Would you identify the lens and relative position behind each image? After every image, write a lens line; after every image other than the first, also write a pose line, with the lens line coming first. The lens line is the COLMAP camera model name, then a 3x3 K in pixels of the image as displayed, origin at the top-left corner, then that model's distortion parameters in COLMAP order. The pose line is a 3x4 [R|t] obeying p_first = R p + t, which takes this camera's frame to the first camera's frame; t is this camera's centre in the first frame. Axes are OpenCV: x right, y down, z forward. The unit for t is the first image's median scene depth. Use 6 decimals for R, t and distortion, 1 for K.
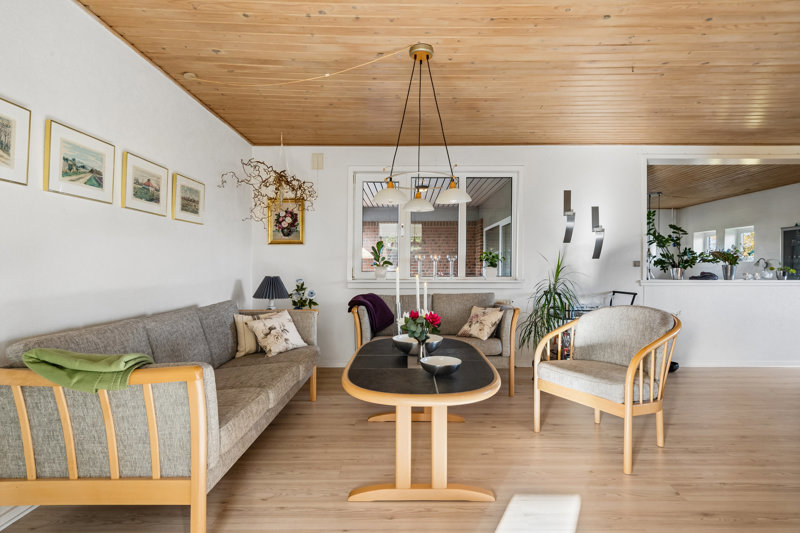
lens RADIAL K [[417.4, 0, 394.9], [0, 417.4, 269.3], [0, 0, 1]] dist [0.002066, 0.000863]
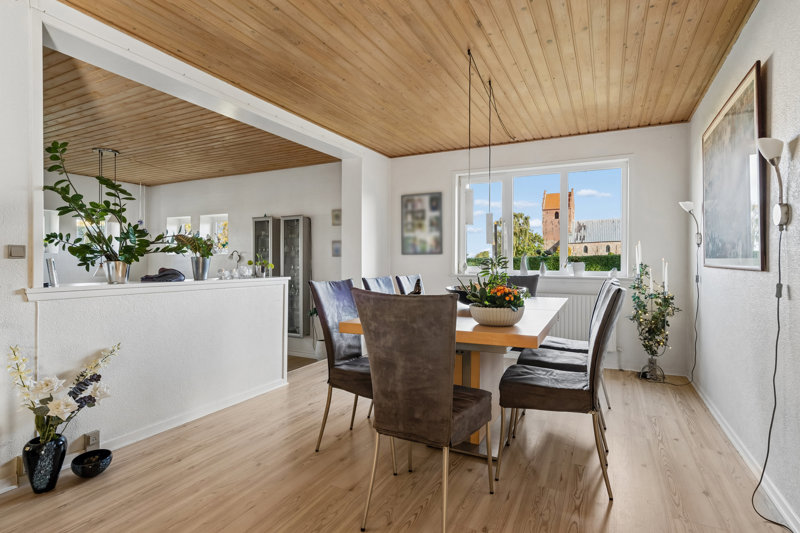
lens RADIAL K [[417.4, 0, 396.9], [0, 417.4, 266.1], [0, 0, 1]] dist [0.002066, 0.000863]
pose [[0.453683, -0.007443, 0.891132, 0.354729], [-0.001228, 0.999959, 0.008977, -0.002435], [-0.891162, -0.005167, 0.453655, 0.427953]]
